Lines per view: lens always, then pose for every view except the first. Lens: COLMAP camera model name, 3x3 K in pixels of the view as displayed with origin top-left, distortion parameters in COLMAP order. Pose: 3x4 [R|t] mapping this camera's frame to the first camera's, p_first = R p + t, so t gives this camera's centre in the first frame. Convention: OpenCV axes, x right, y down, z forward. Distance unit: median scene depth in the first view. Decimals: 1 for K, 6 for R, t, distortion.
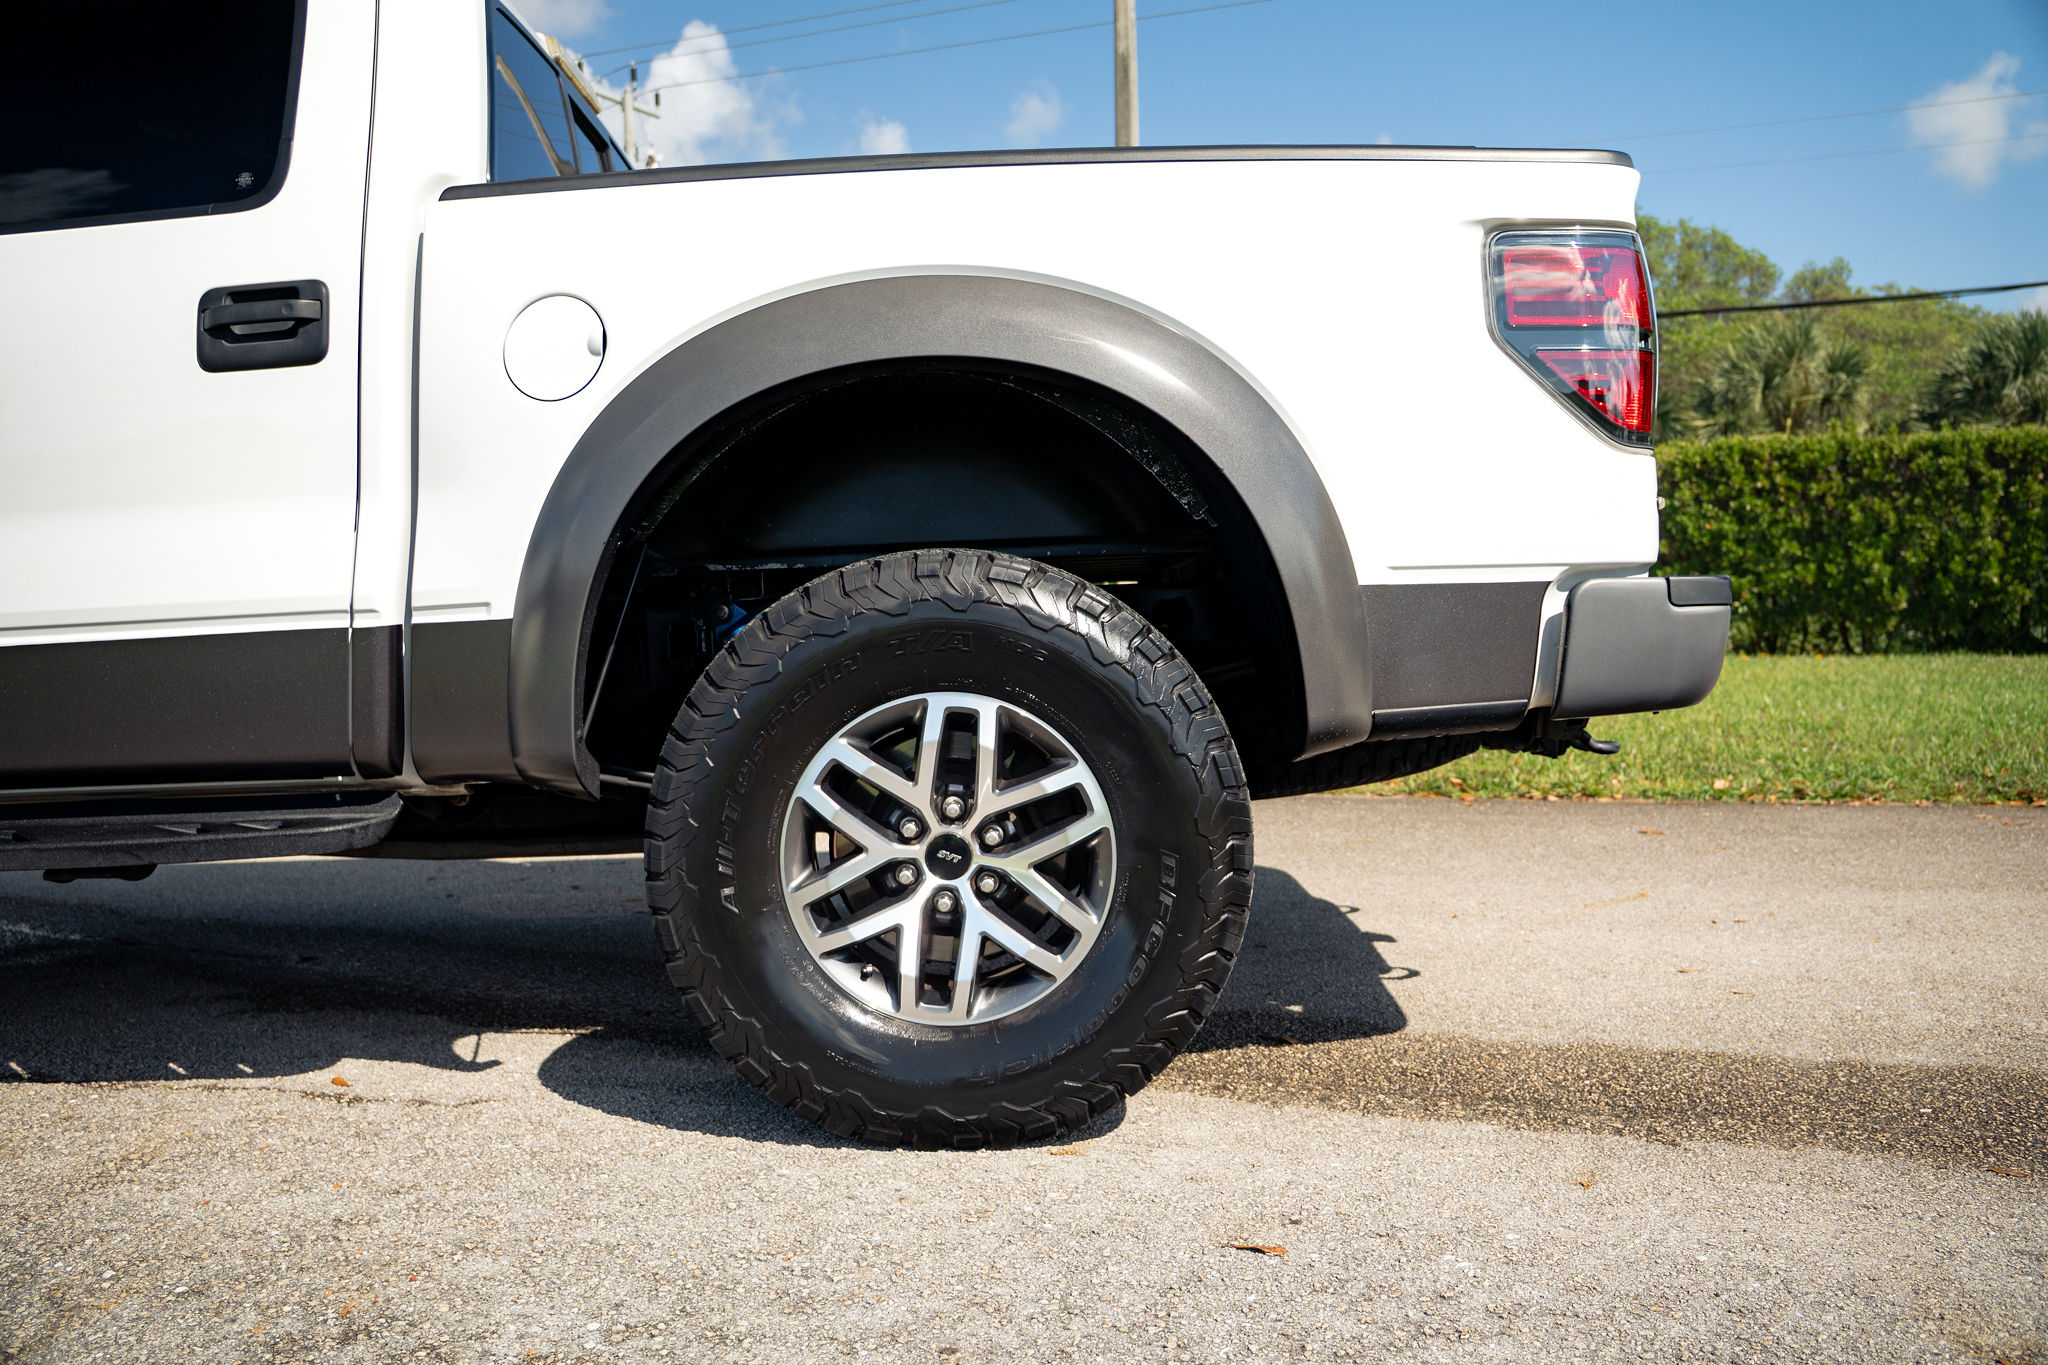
lens RADIAL K [[1647.8, 0, 1029.5], [0, 1647.8, 686.7], [0, 0, 1]] dist [-0.208161, 0.132987]
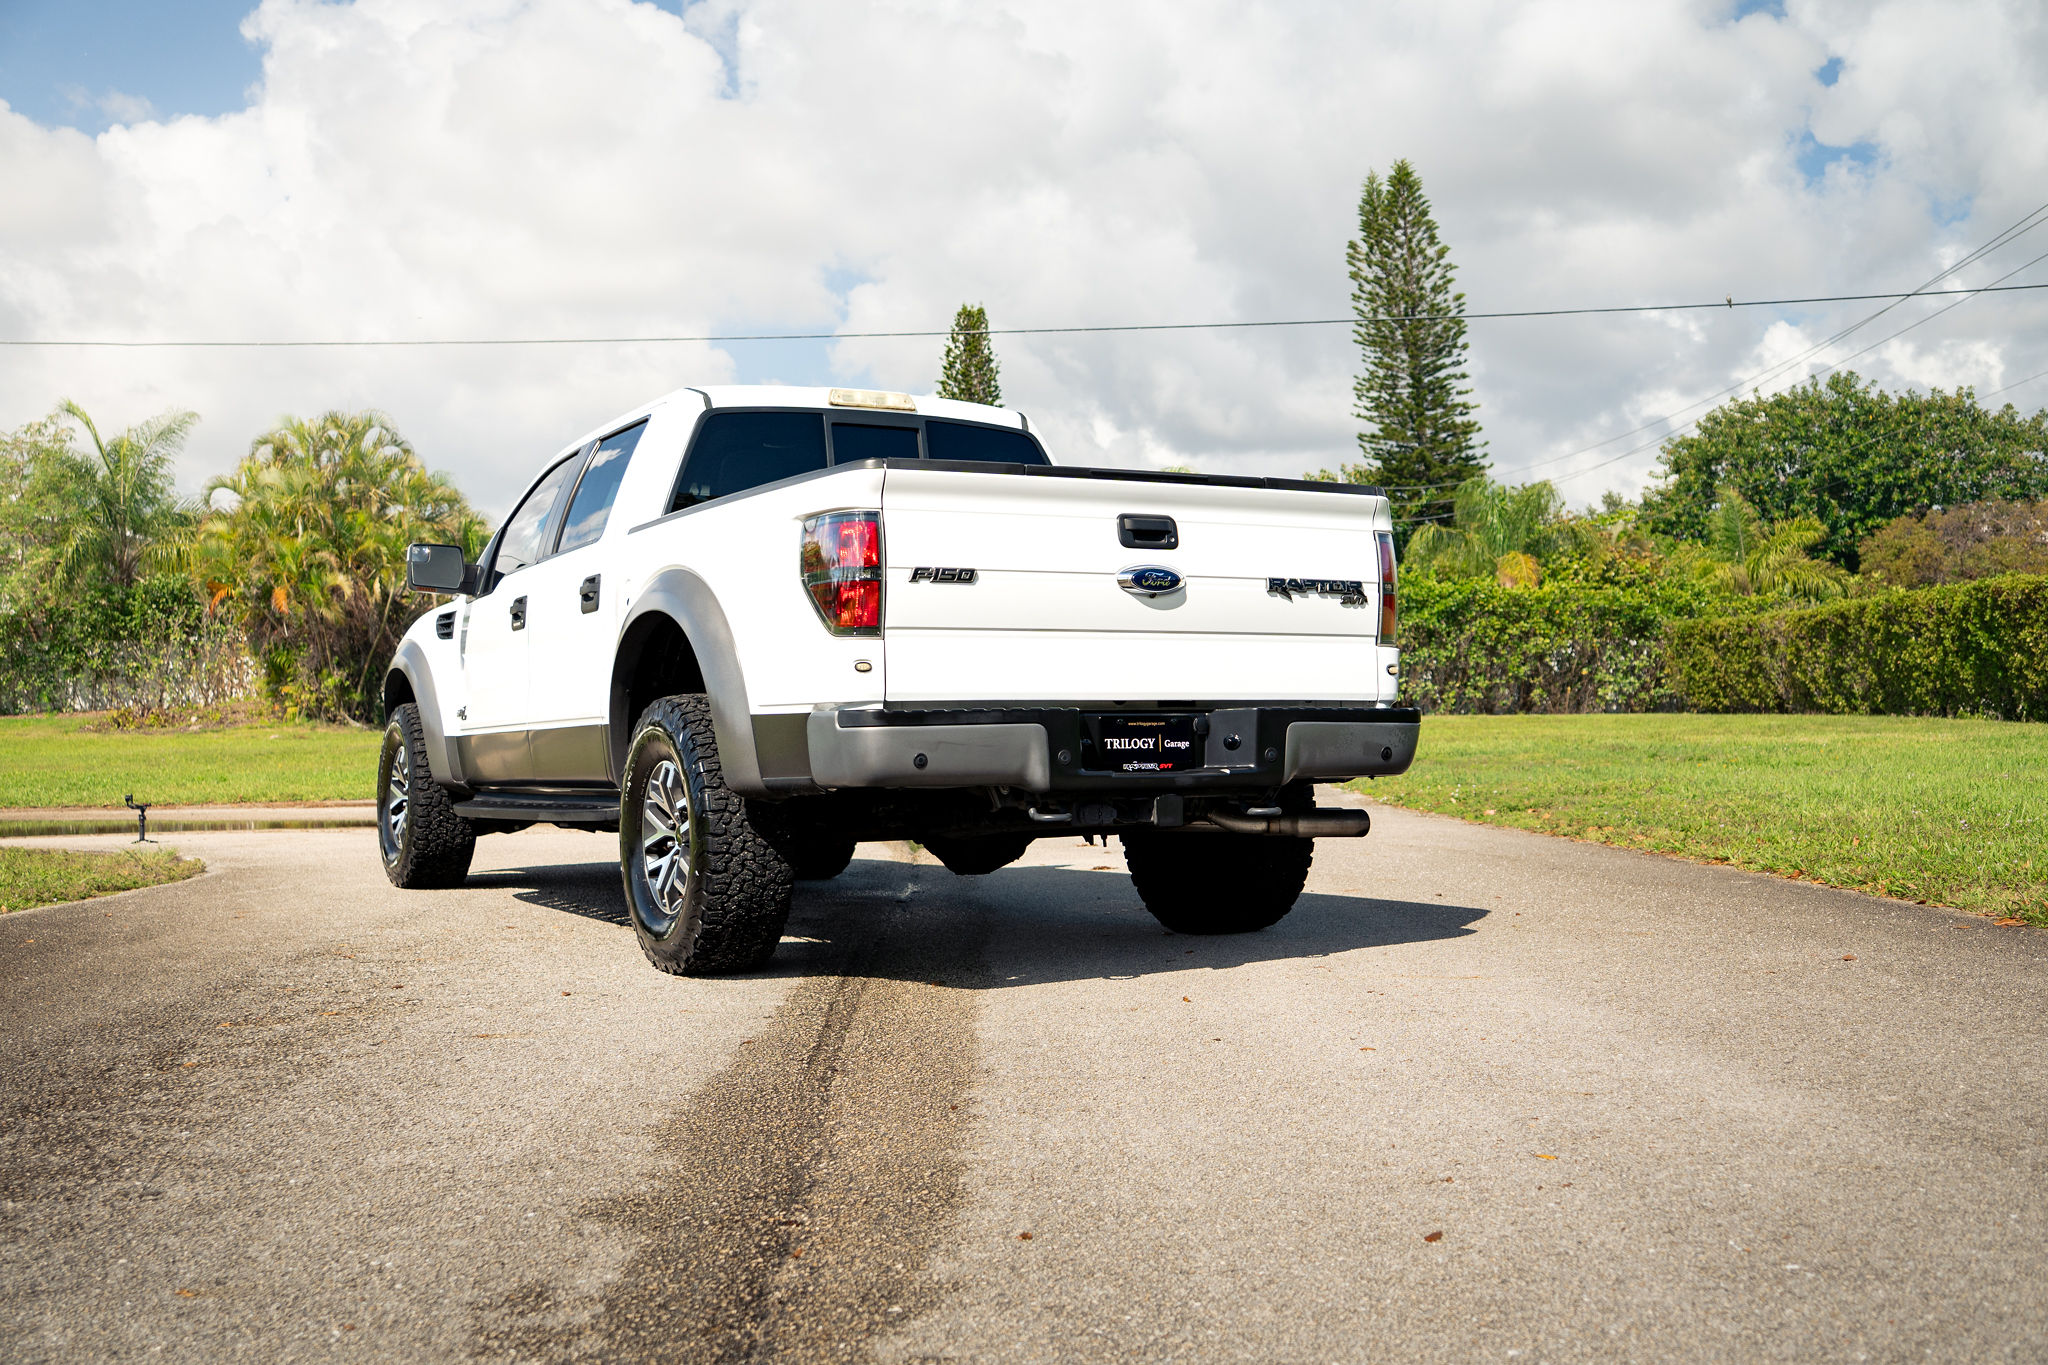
lens RADIAL K [[2230.1, 0, 1037.1], [0, 2230.1, 693.9], [0, 0, 1]] dist [-0.062709, 0.009766]
pose [[0.462268, 0.007617, -0.886708, 2.768959], [-0.024685, 0.999686, -0.004281, -0.083781], [0.886397, 0.023867, 0.462311, 0.058542]]
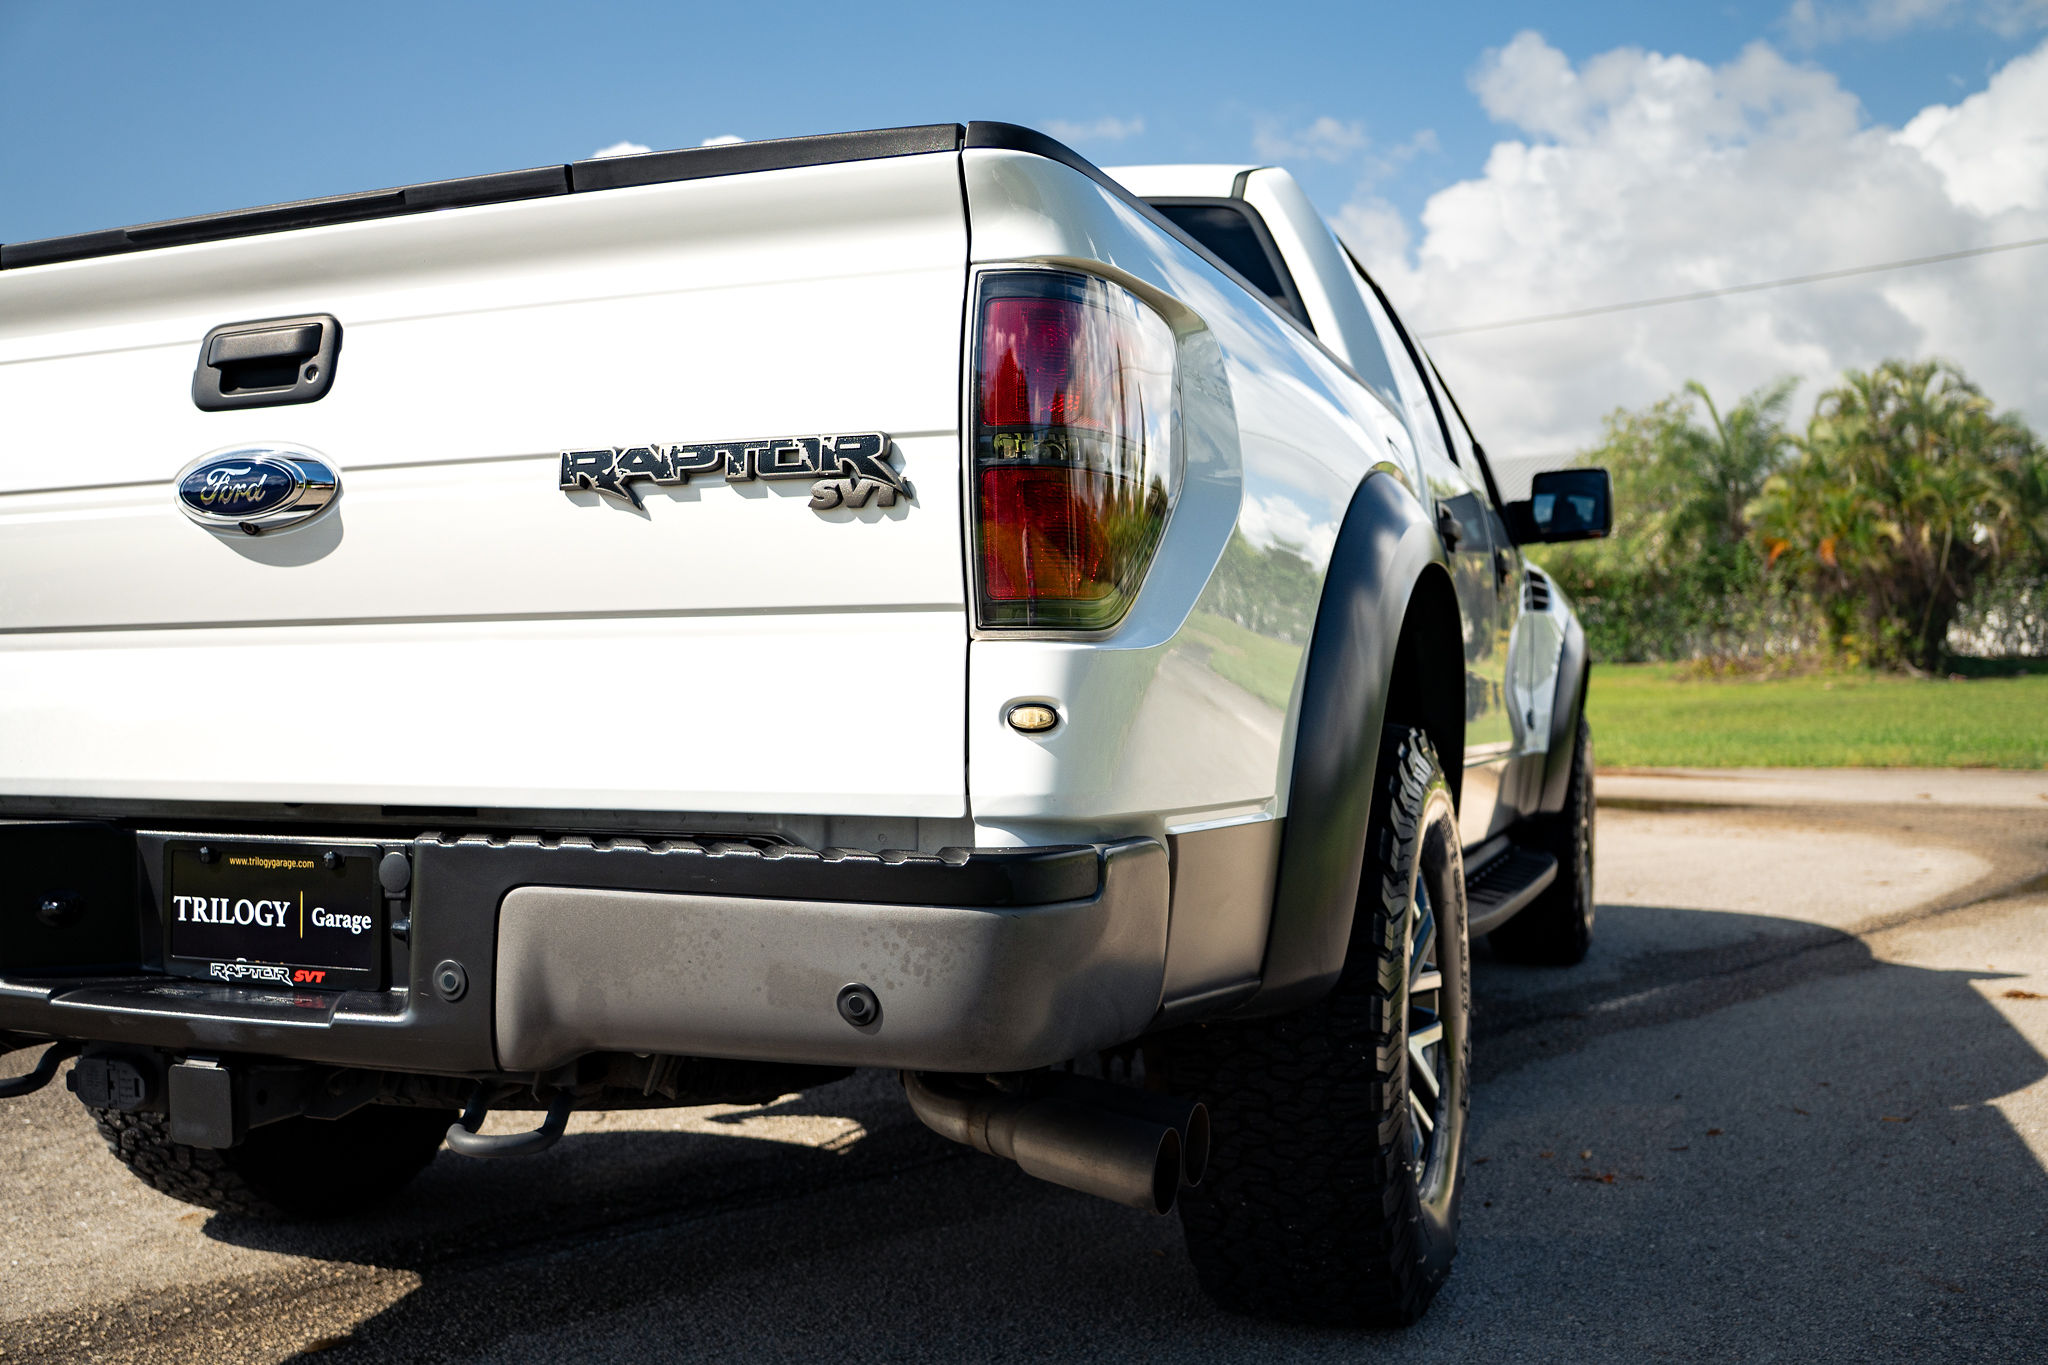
lens RADIAL K [[1889.9, 0, 991.7], [0, 1889.9, 683.4], [0, 0, 1]] dist [-0.070552, -0.000358]
pose [[-0.379759, 0.030559, -0.924580, 1.099210], [-0.003435, 0.999401, 0.034442, -0.178018], [0.925079, 0.016256, -0.379427, 2.081930]]
